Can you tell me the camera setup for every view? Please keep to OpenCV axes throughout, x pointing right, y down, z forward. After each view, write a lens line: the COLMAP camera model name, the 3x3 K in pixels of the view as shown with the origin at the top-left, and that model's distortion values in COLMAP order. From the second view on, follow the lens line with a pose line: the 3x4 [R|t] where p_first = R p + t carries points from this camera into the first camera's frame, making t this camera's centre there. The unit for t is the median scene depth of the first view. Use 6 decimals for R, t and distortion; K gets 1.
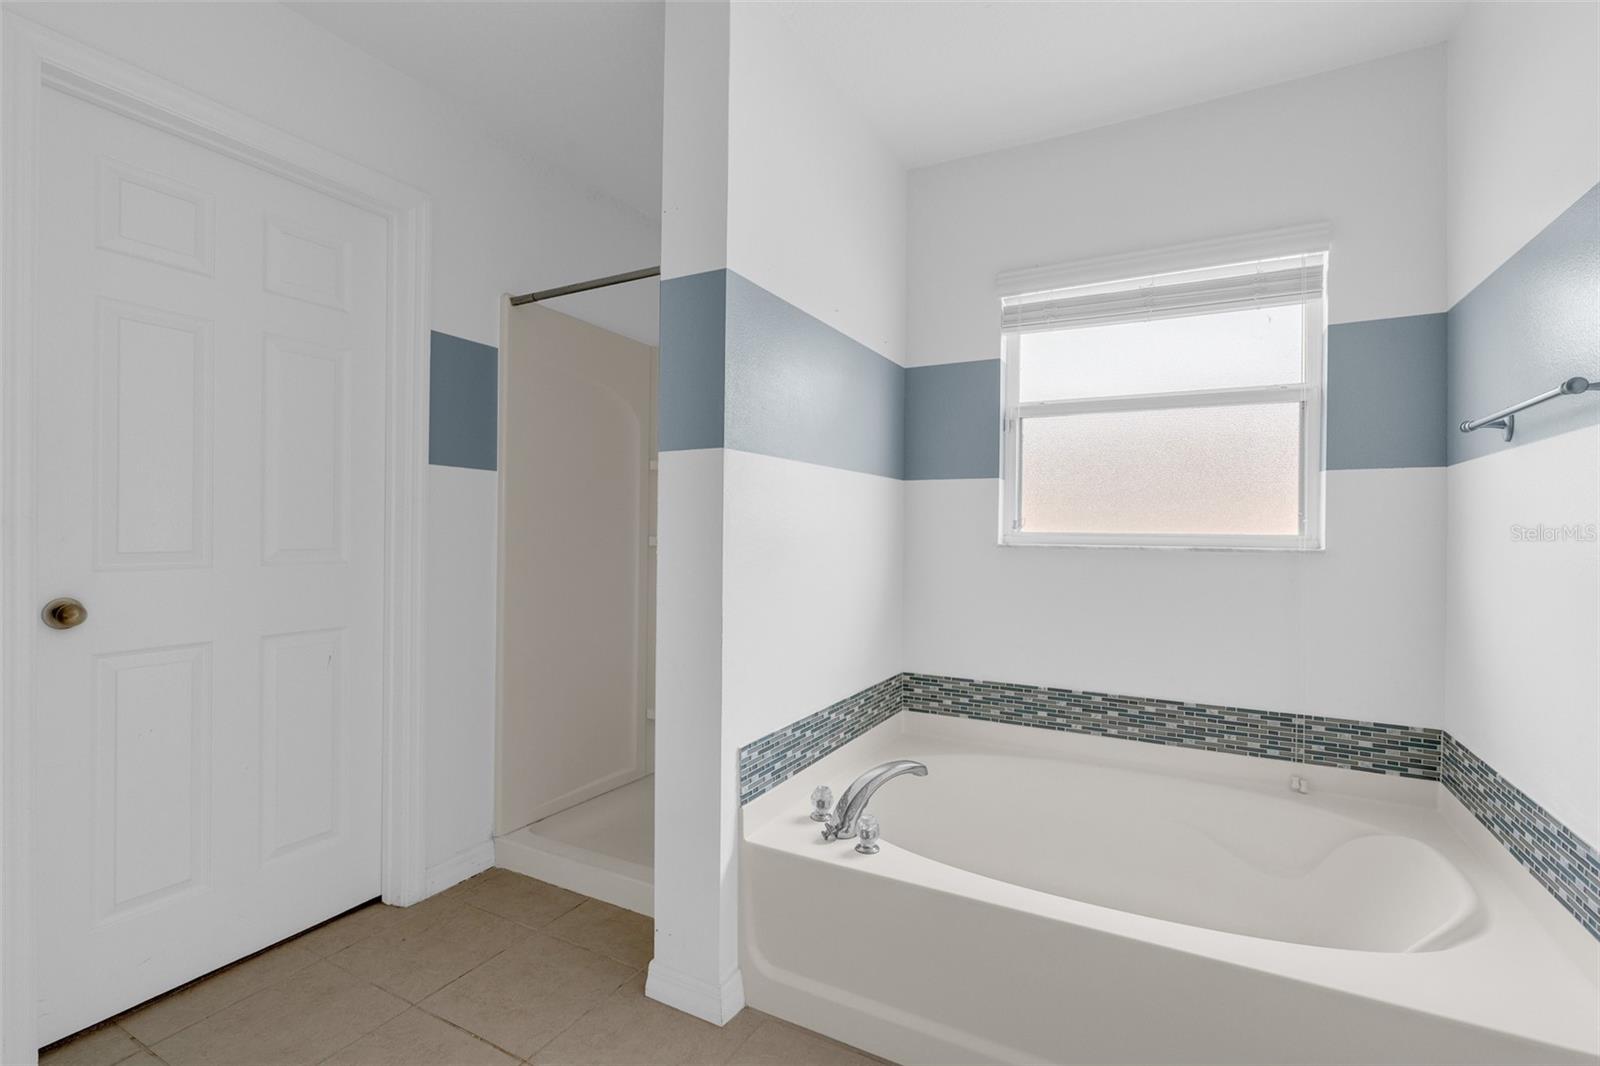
lens RADIAL K [[735.1, 0, 792.1], [0, 735.1, 529.0], [0, 0, 1]] dist [-0.012427, 0.004649]
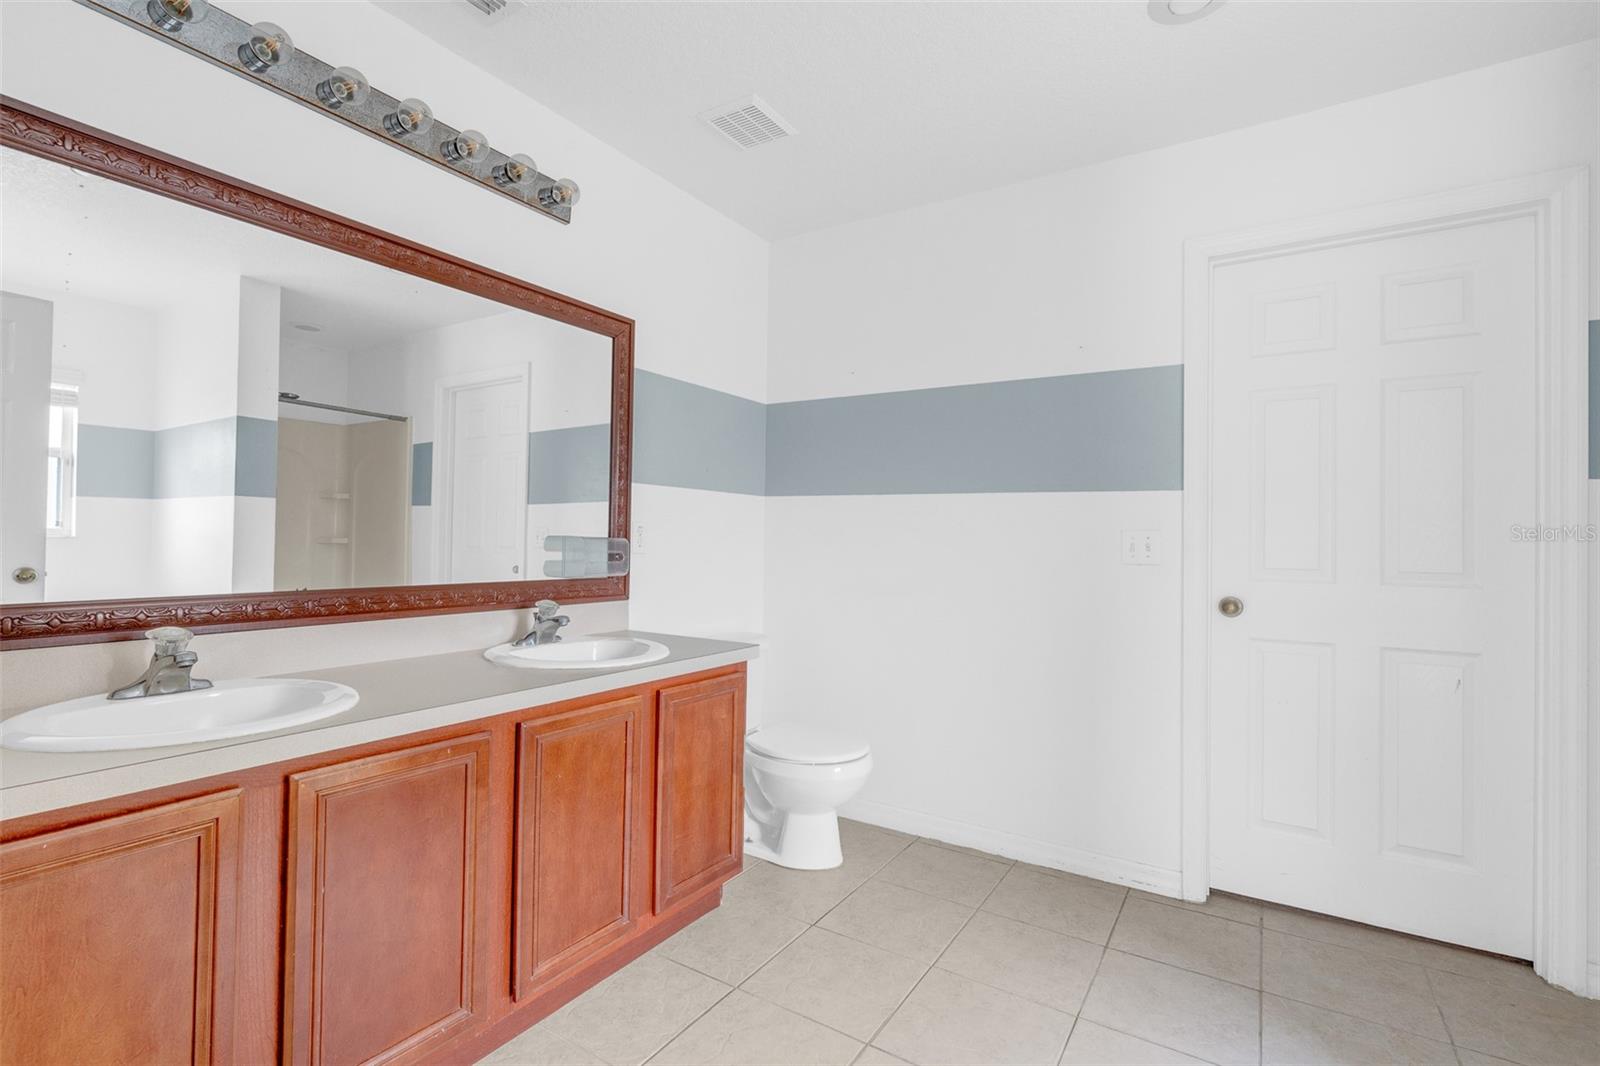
lens RADIAL K [[735.1, 0, 792.1], [0, 735.1, 529.0], [0, 0, 1]] dist [-0.012427, 0.004649]
pose [[-0.075194, -0.022898, -0.996906, 0.440765], [-0.015838, 0.999638, -0.021766, 0.002543], [0.997043, 0.014152, -0.075530, 0.158477]]
